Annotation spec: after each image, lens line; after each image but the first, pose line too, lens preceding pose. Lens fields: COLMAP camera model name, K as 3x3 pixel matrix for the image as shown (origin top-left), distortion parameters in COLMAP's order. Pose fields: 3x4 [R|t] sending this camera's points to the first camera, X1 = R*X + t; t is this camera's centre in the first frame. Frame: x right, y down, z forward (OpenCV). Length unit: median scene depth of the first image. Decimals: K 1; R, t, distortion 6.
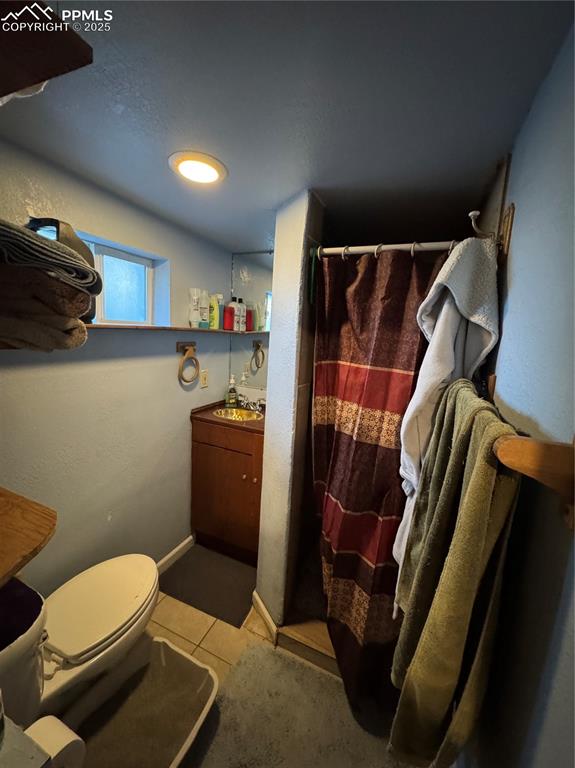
lens RADIAL K [[304.8, 0, 287.5], [0, 304.8, 384.0], [0, 0, 1]] dist [-0.000777, -0.000099]
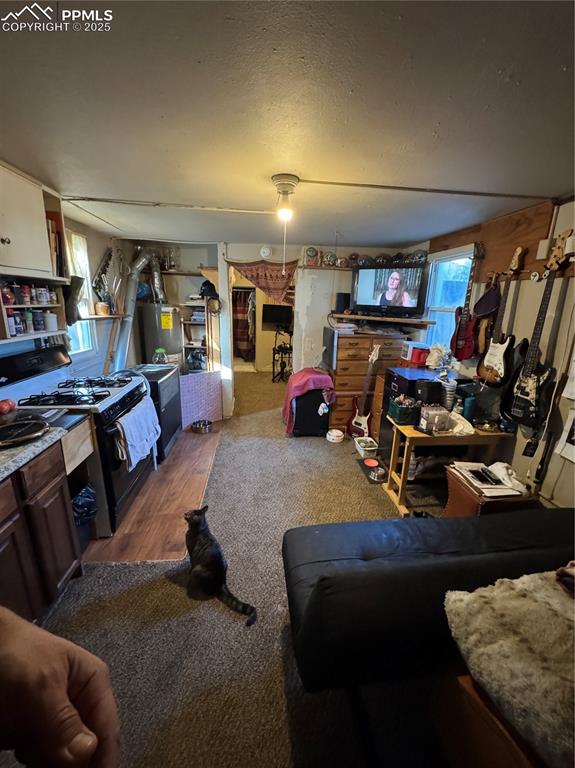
lens RADIAL K [[304.8, 0, 287.5], [0, 304.8, 384.0], [0, 0, 1]] dist [-0.000777, -0.000099]
pose [[0.875290, -0.158324, 0.456947, -2.272653], [0.105689, 0.984676, 0.138722, 0.795819], [-0.471908, -0.073128, 0.878610, -5.700151]]
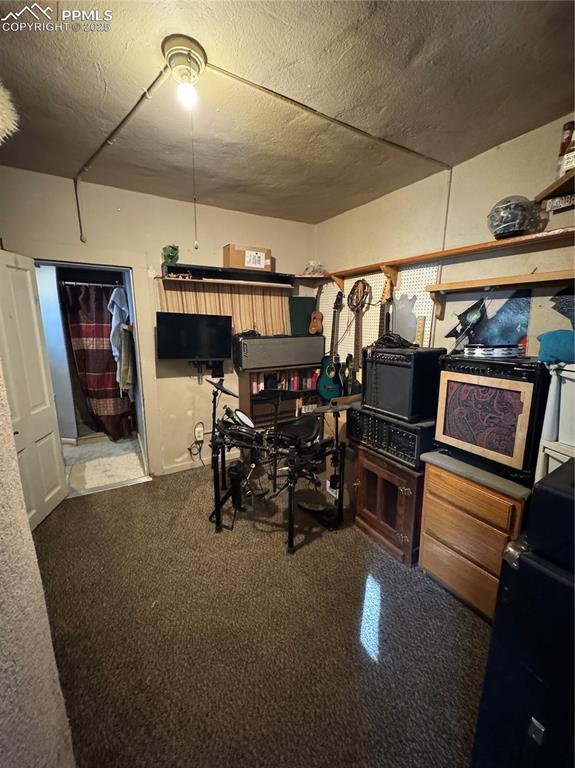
lens RADIAL K [[304.8, 0, 287.5], [0, 304.8, 384.0], [0, 0, 1]] dist [-0.000777, -0.000099]
pose [[0.602412, -0.201190, 0.772413, -1.061206], [0.154213, 0.978815, 0.134679, 0.423584], [-0.783146, 0.037984, 0.620677, -2.419741]]
